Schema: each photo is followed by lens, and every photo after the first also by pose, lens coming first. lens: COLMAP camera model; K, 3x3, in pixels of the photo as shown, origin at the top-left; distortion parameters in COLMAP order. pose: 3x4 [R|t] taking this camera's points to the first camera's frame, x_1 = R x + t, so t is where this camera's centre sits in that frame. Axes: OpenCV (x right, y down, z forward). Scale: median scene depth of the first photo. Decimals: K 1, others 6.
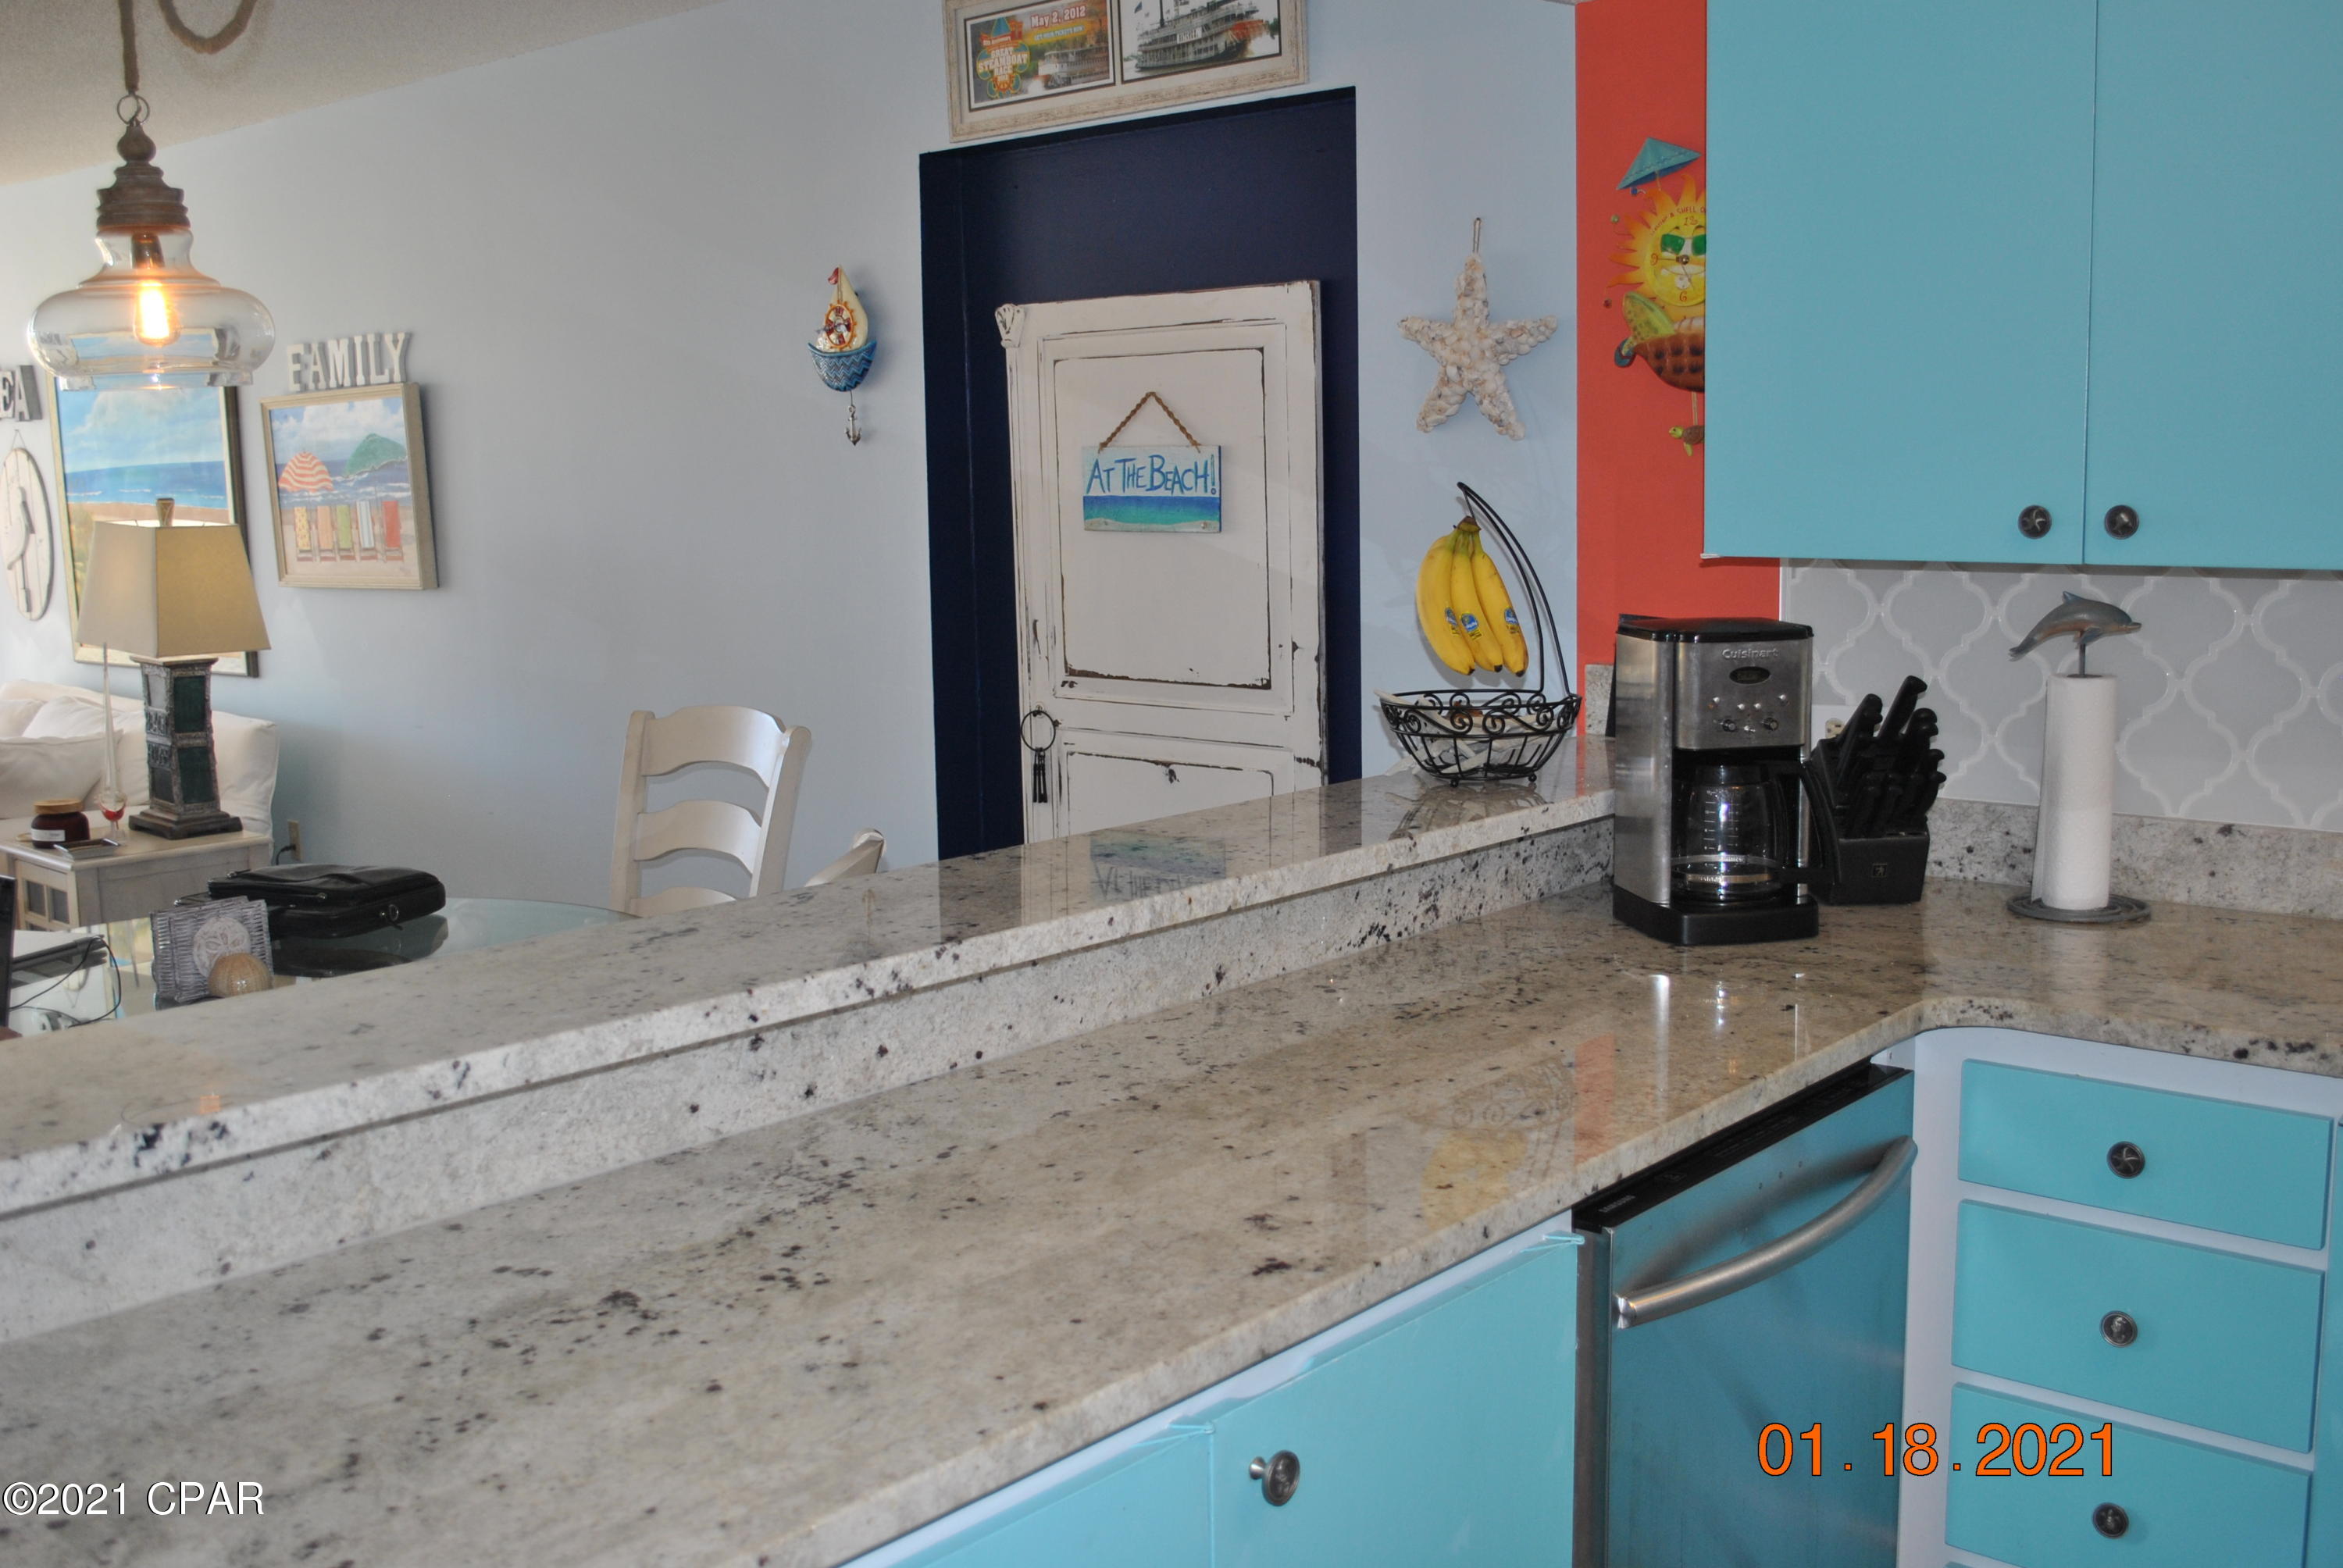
lens RADIAL K [[2216.6, 0, 1175.7], [0, 2216.6, 778.2], [0, 0, 1]] dist [-0.065259, 0.000000]
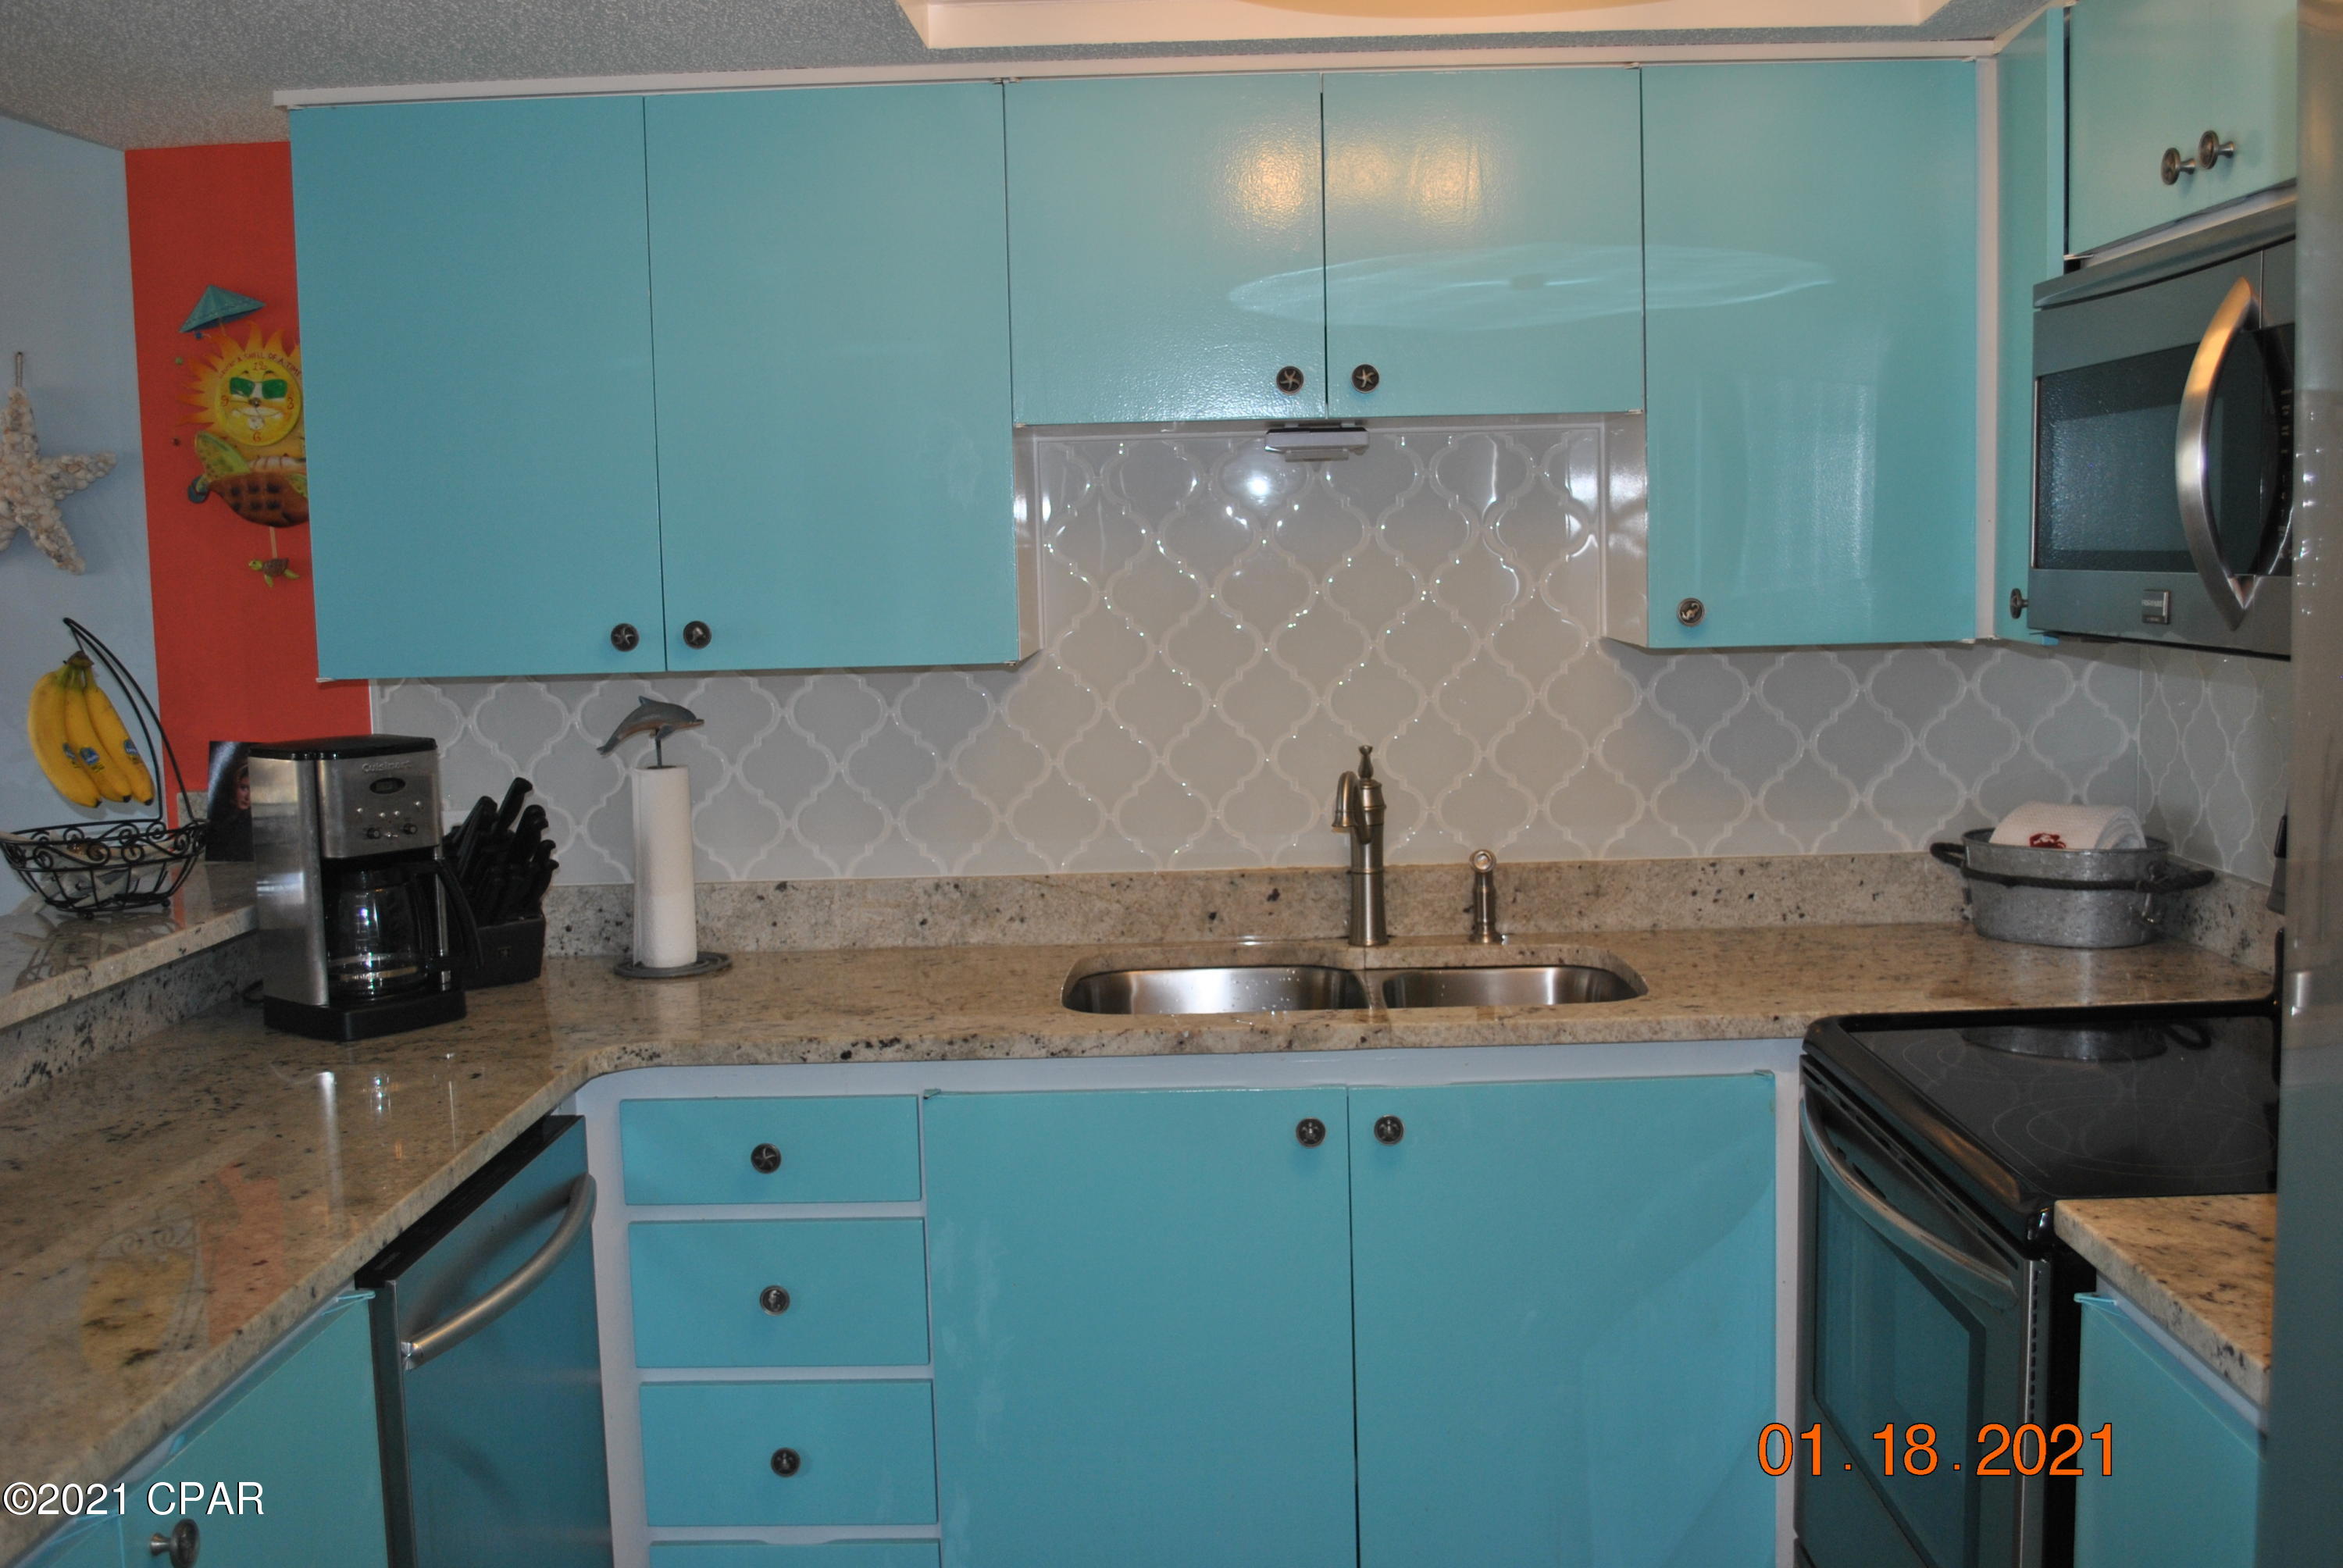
lens RADIAL K [[2216.6, 0, 1175.0], [0, 2216.6, 789.9], [0, 0, 1]] dist [-0.065259, 0.000000]
pose [[0.764897, -0.070046, 0.640332, -0.133461], [0.101997, 0.994699, -0.013028, 0.009013], [-0.636026, 0.075277, 0.767987, -0.082085]]
